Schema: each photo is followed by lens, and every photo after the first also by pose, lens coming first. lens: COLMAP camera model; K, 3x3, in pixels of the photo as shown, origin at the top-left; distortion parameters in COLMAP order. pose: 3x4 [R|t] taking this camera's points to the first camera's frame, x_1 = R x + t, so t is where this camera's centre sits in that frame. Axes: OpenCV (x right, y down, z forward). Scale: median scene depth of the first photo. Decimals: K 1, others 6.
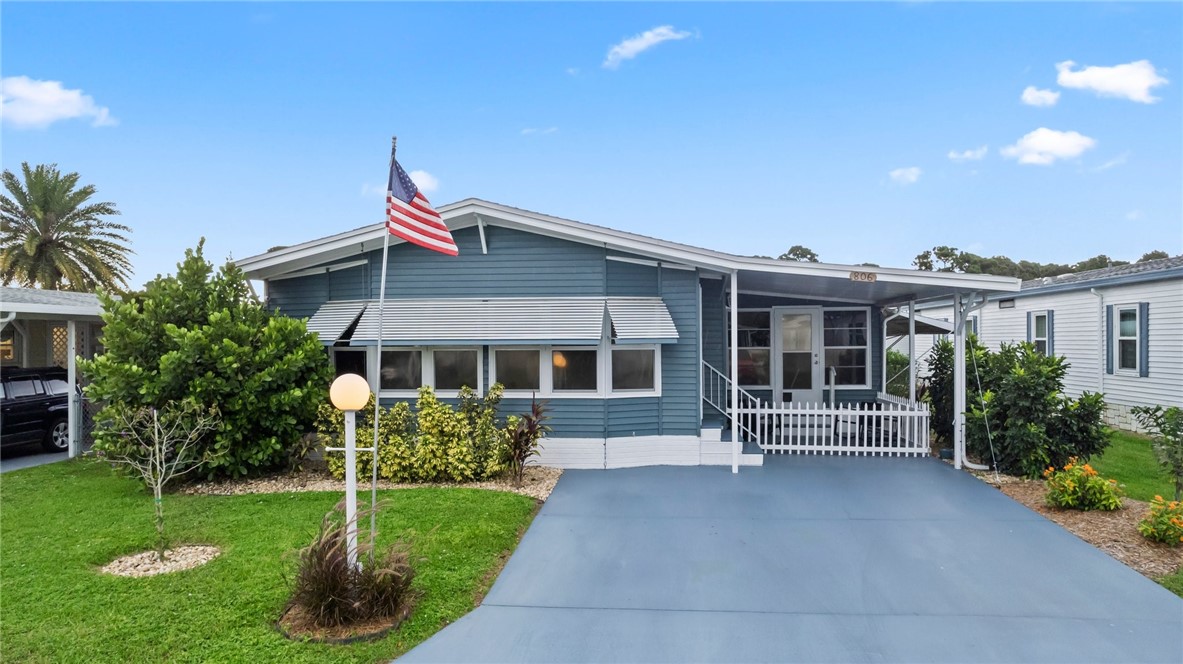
lens RADIAL K [[764.1, 0, 594.6], [0, 764.1, 325.2], [0, 0, 1]] dist [-0.080634, 0.072934]
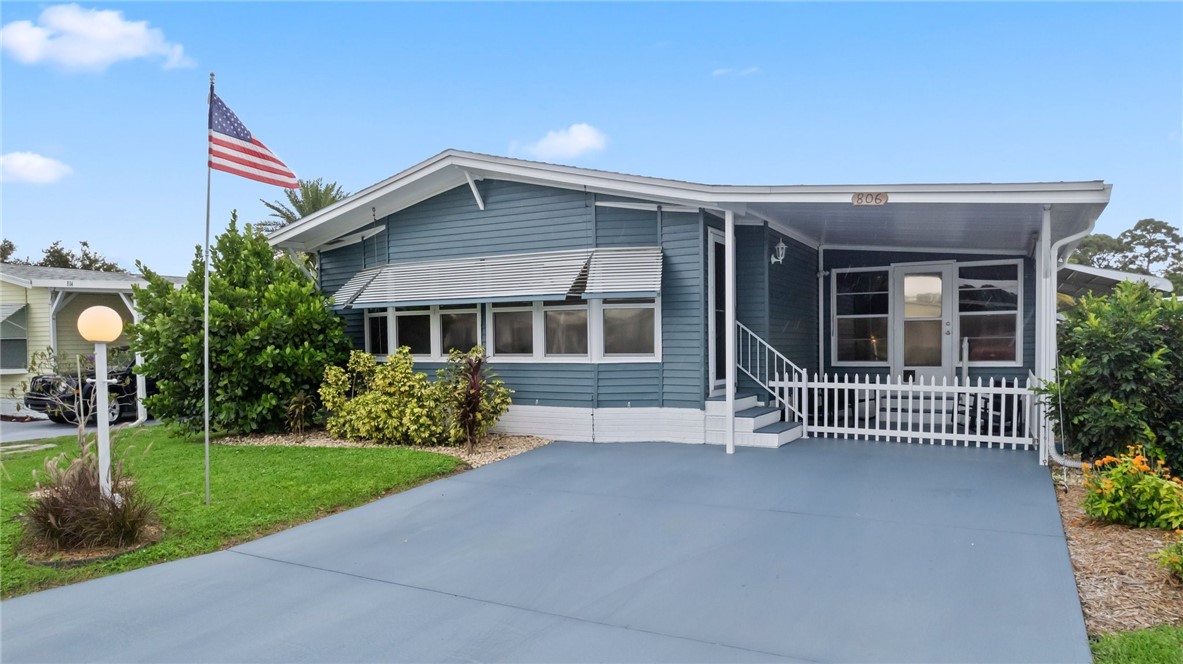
lens RADIAL K [[772.6, 0, 593.0], [0, 772.6, 363.2], [0, 0, 1]] dist [-0.052232, 0.037196]
pose [[0.923349, 0.007179, -0.383896, 0.353863], [0.011759, 0.998827, 0.046963, 0.053348], [0.383783, -0.047877, 0.922181, 0.169844]]
